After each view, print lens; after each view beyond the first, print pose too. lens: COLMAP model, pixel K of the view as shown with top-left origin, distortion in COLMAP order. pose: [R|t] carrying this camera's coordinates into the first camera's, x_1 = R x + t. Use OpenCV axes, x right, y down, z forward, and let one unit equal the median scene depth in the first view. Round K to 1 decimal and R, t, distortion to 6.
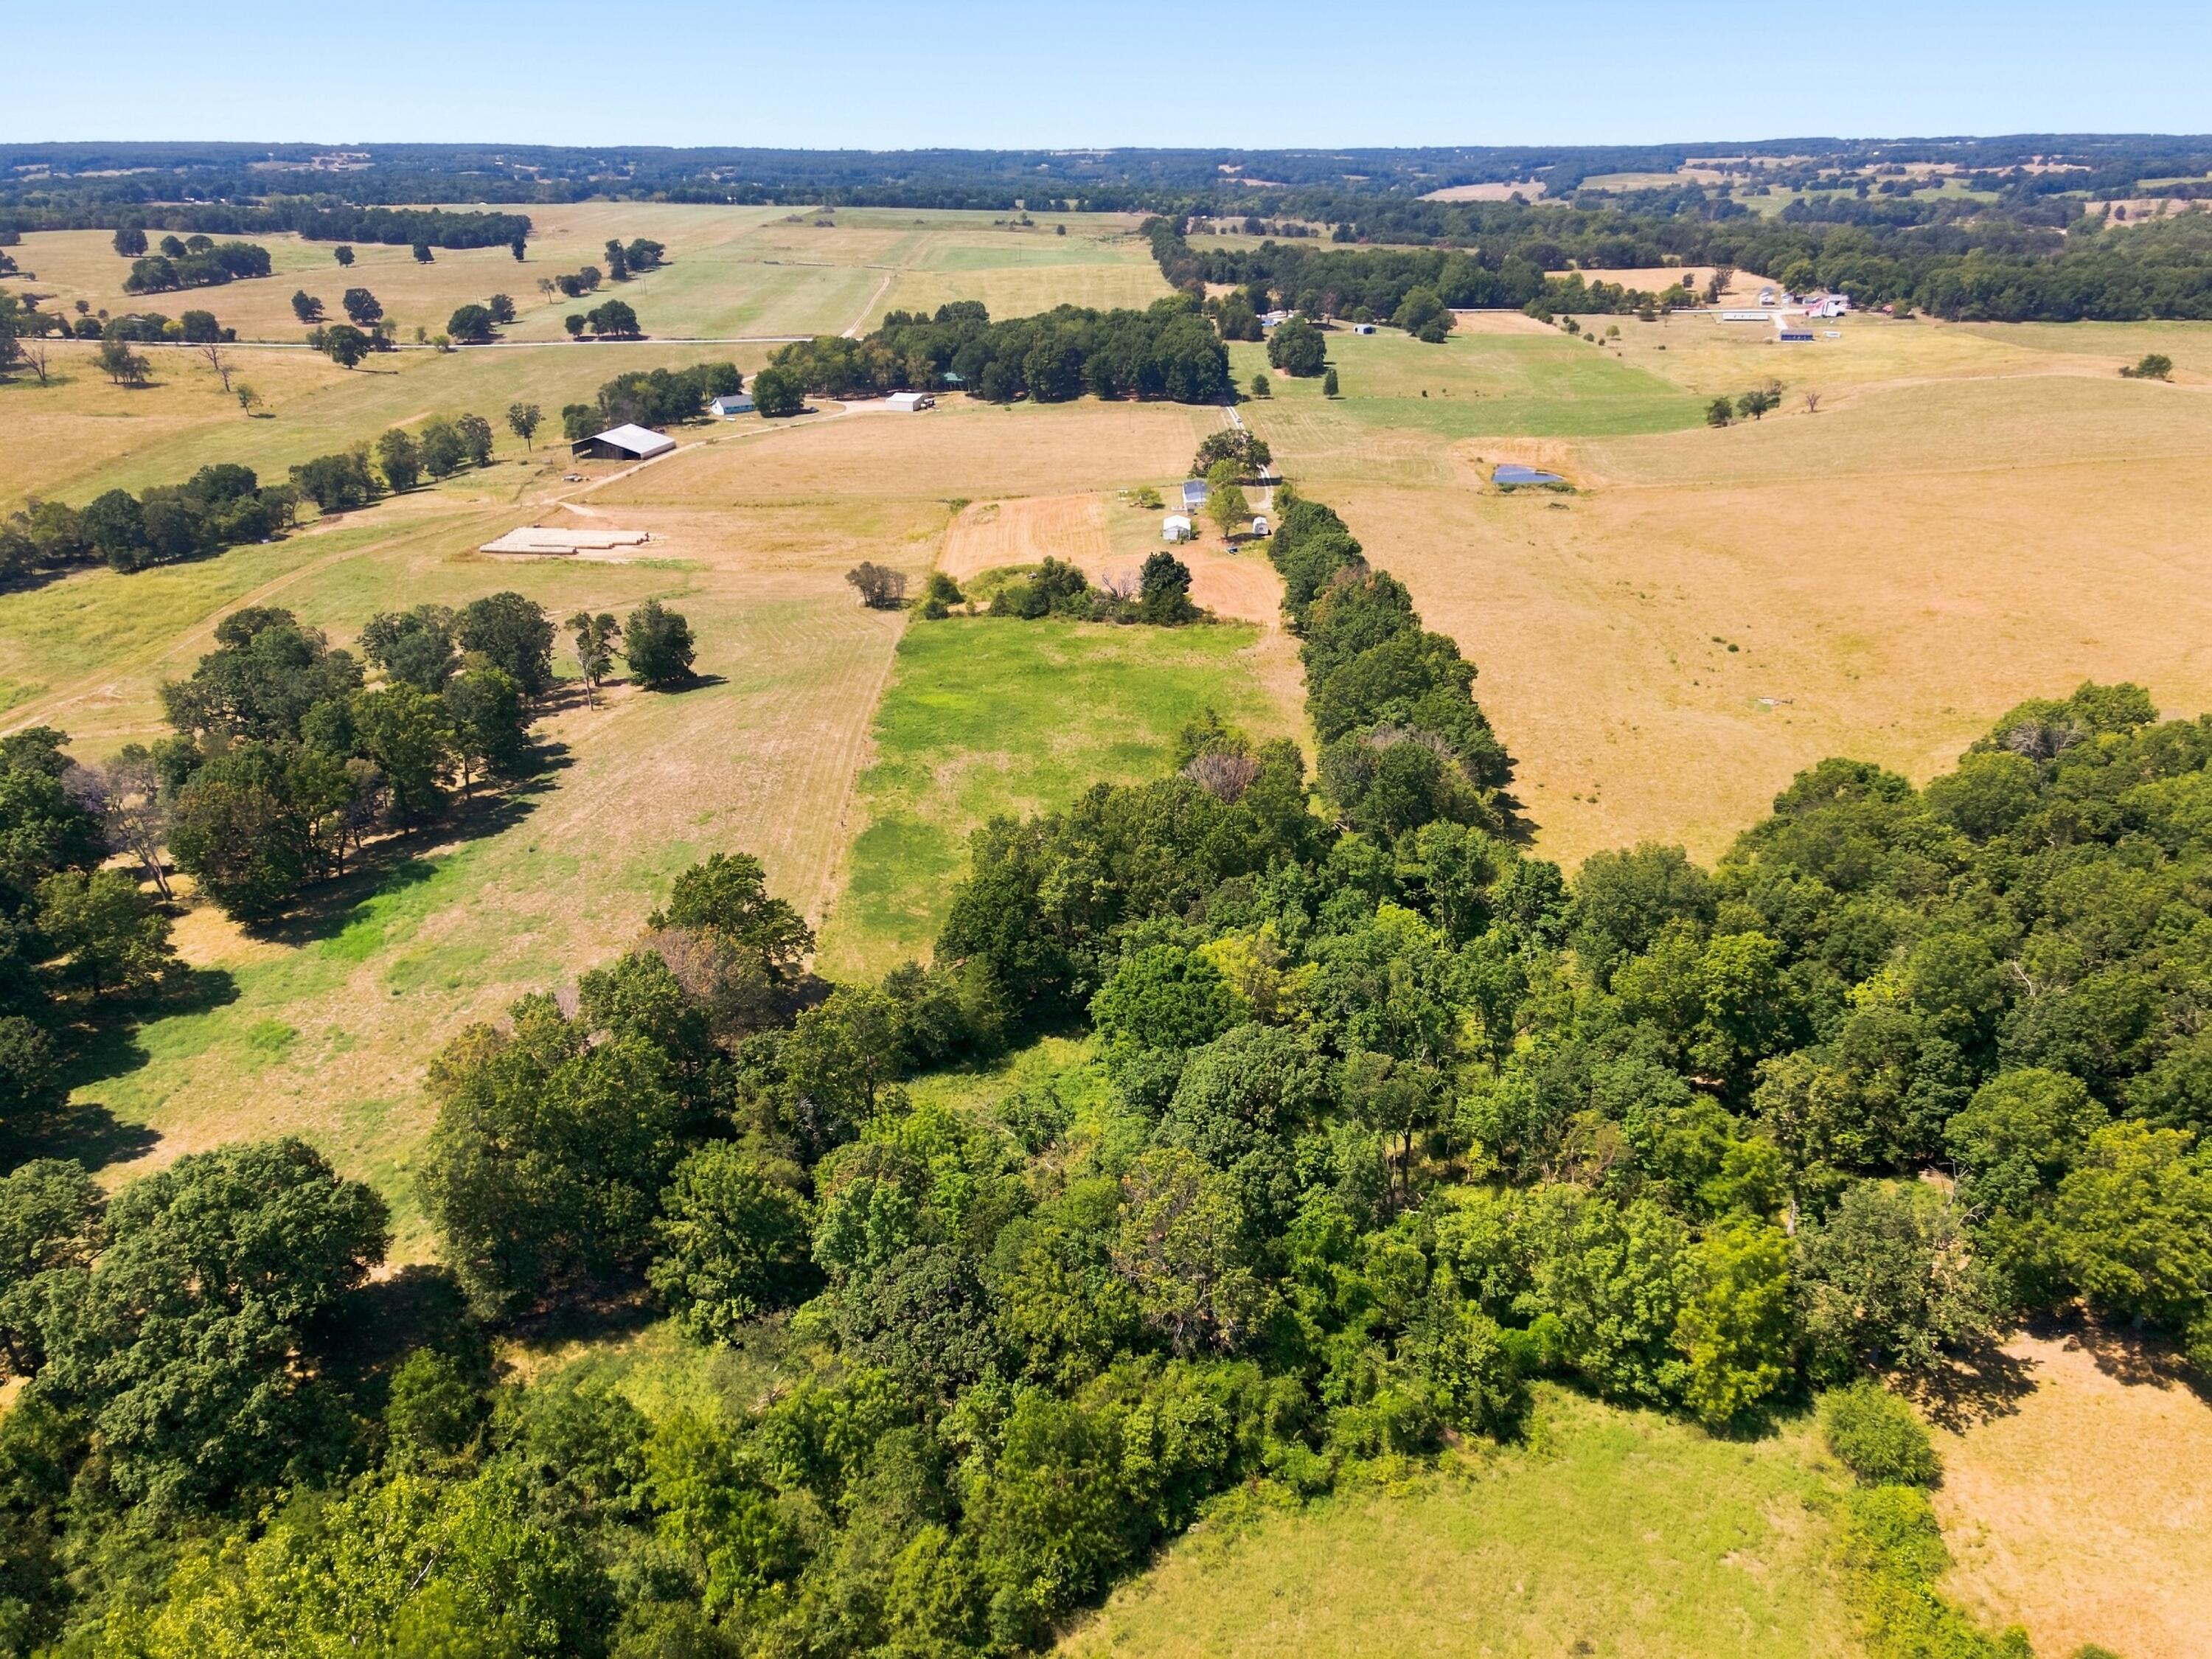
lens RADIAL K [[1606.4, 0, 1110.3], [0, 1606.4, 831.8], [0, 0, 1]] dist [0.030299, 0.027957]
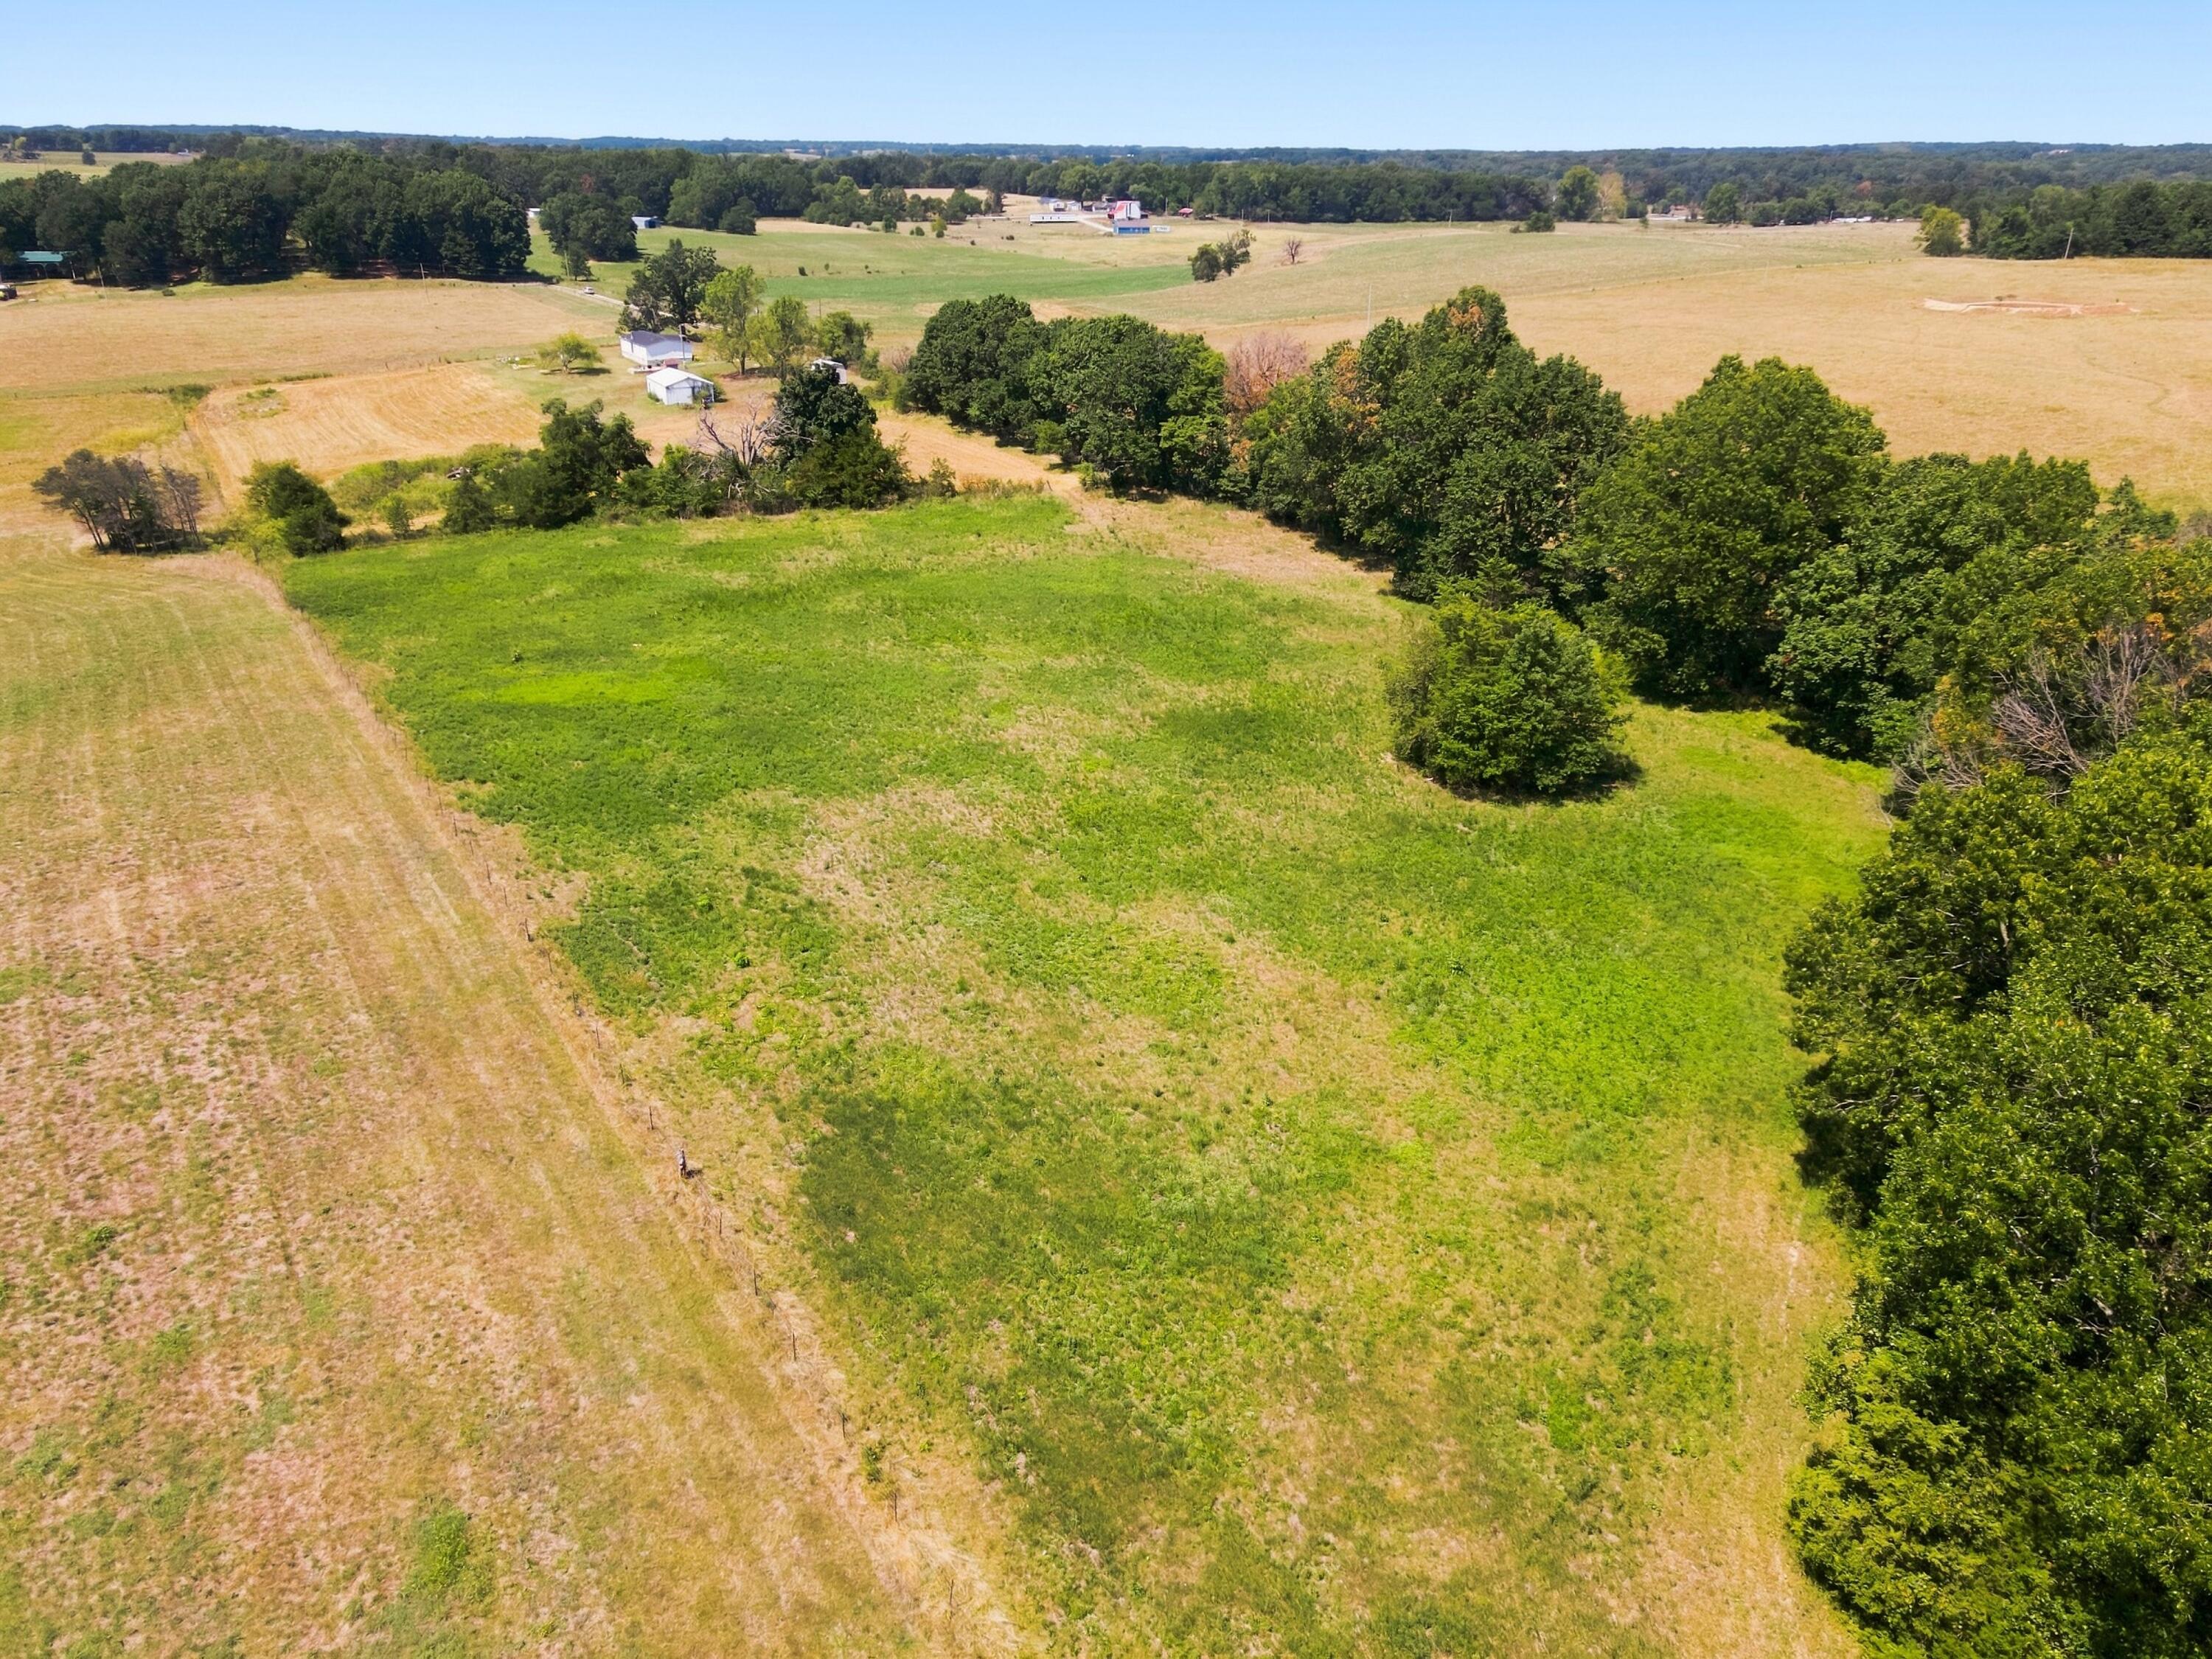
lens RADIAL K [[1606.4, 0, 1109.8], [0, 1606.4, 824.5], [0, 0, 1]] dist [0.030299, 0.027957]
pose [[0.861705, -0.180453, 0.474237, -0.082038], [0.187097, 0.981766, 0.033611, -0.018596], [-0.471655, 0.059765, 0.879755, 0.285270]]
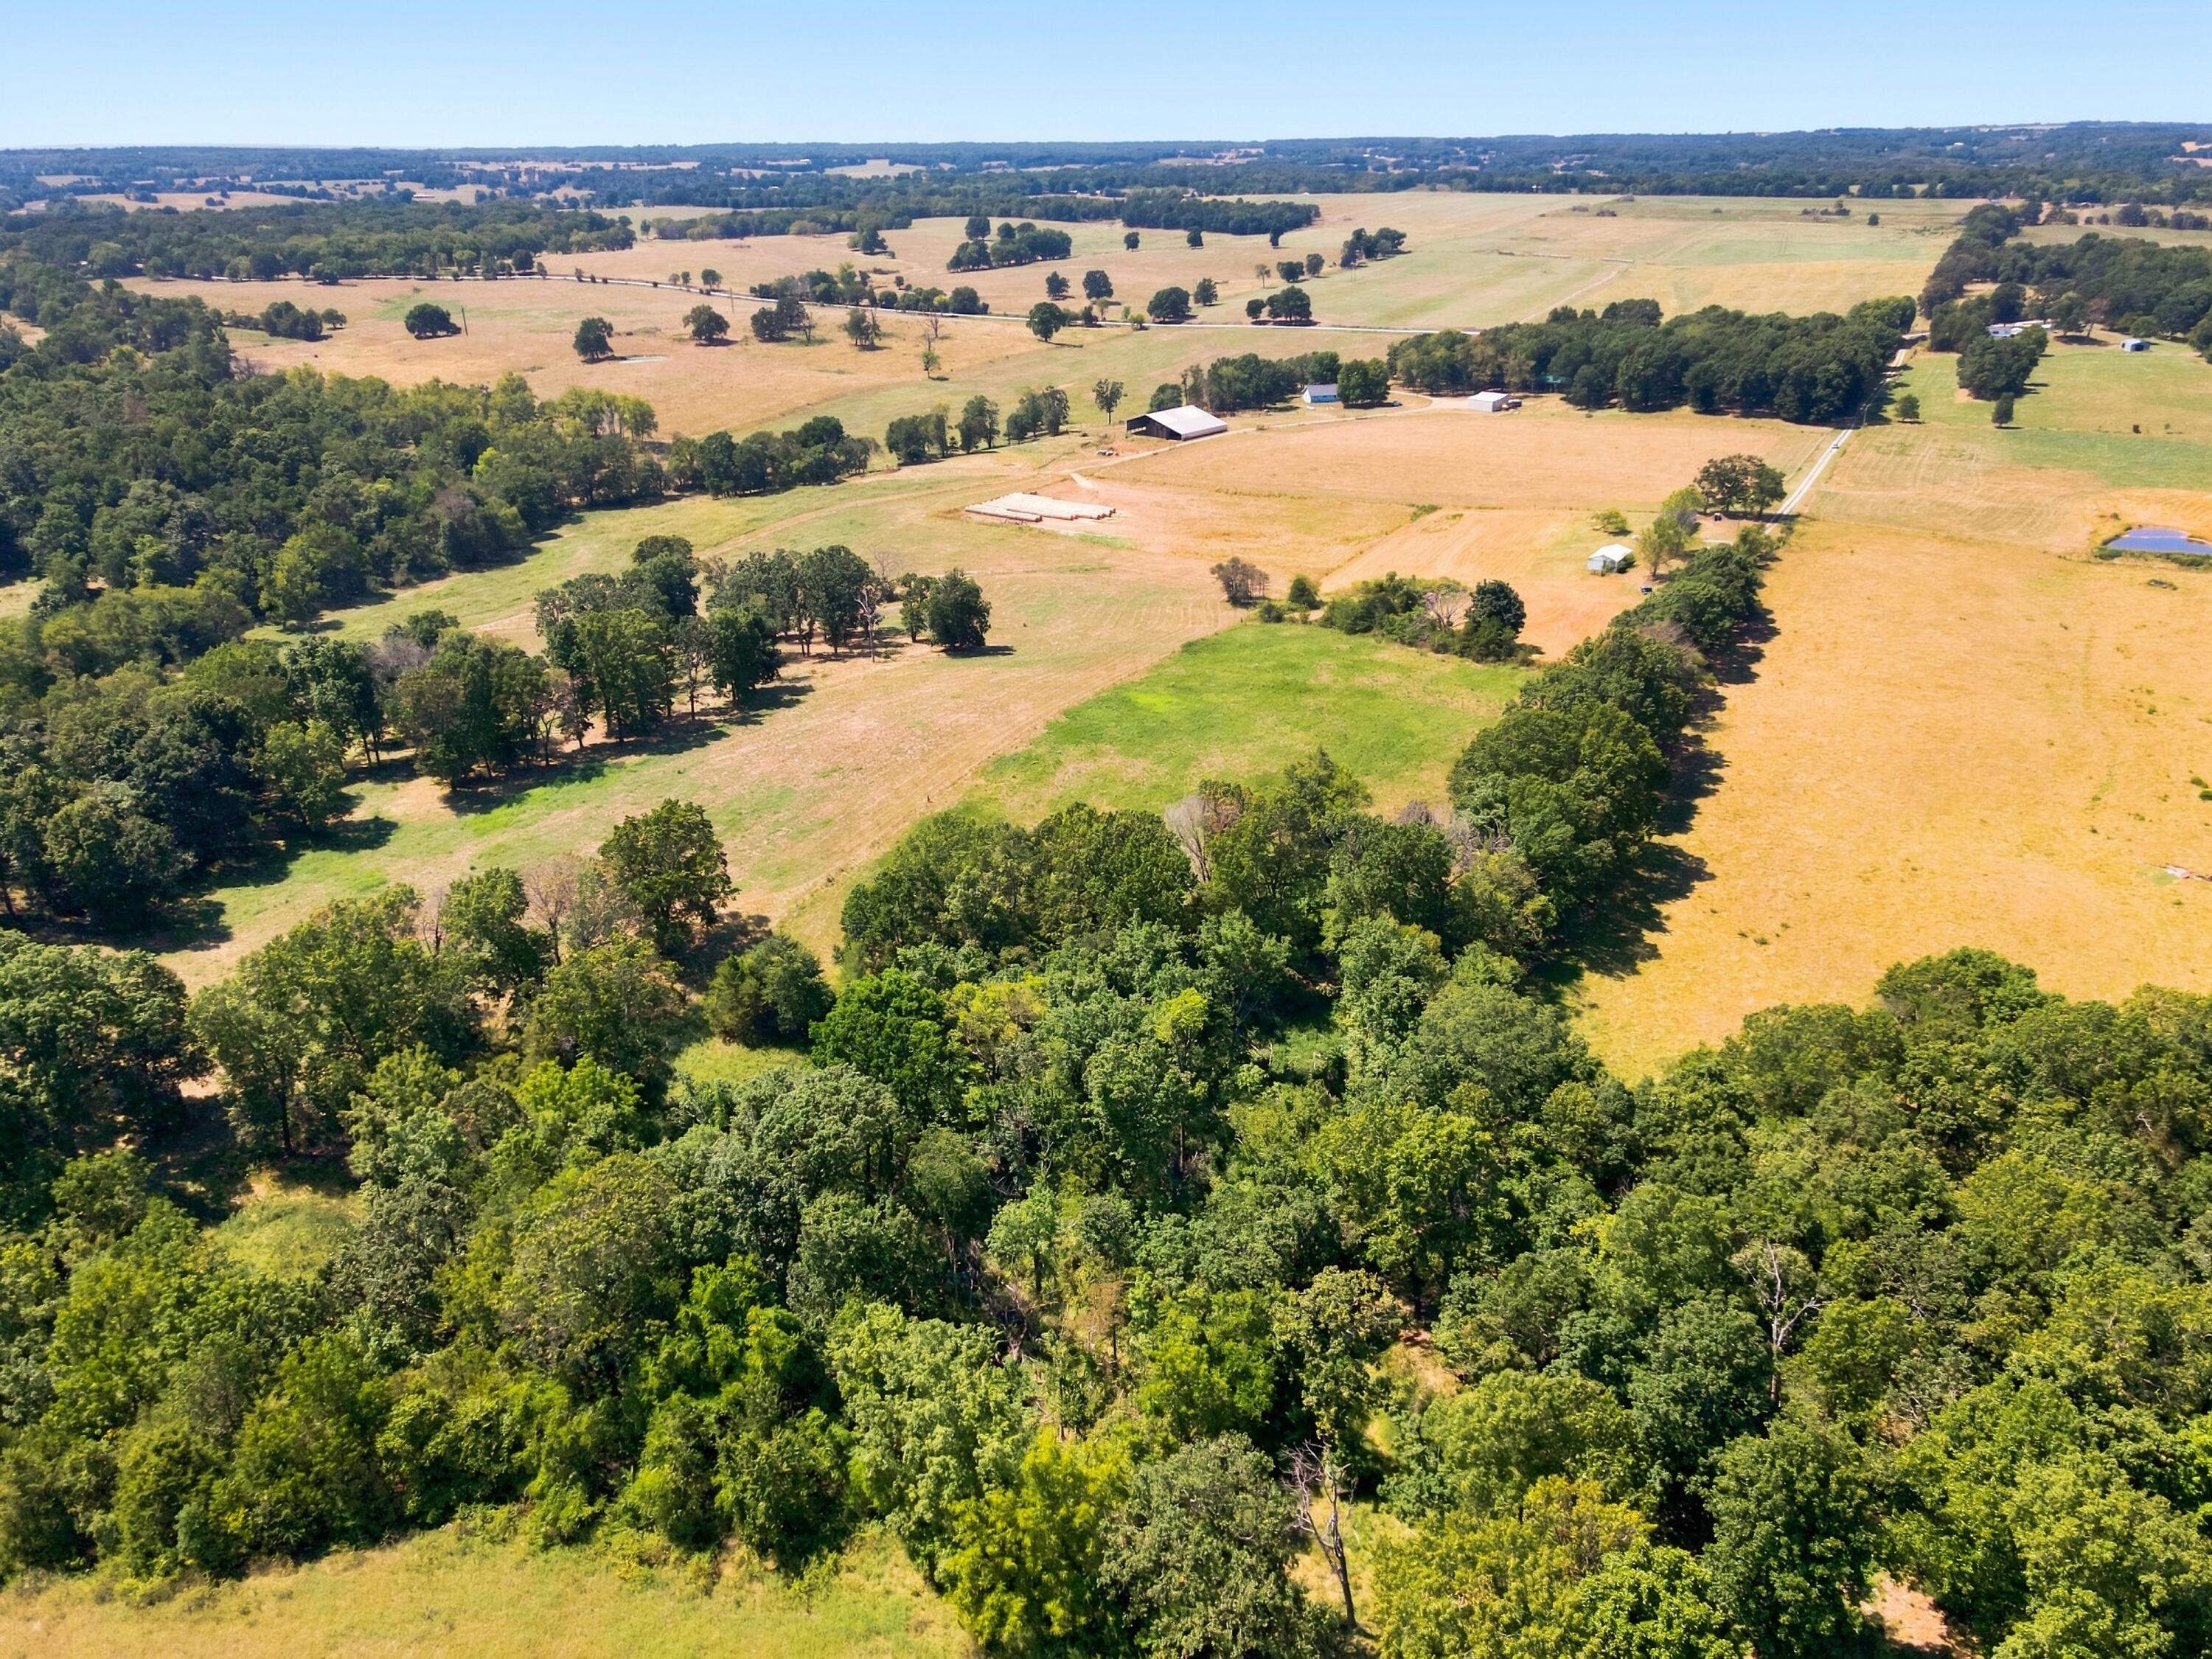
lens RADIAL K [[1606.4, 0, 1113.7], [0, 1606.4, 832.8], [0, 0, 1]] dist [0.030299, 0.027957]
pose [[0.873785, 0.189497, -0.447873, 0.150952], [-0.186400, 0.981125, 0.051457, -0.022424], [0.449171, 0.038521, 0.892615, 0.053400]]
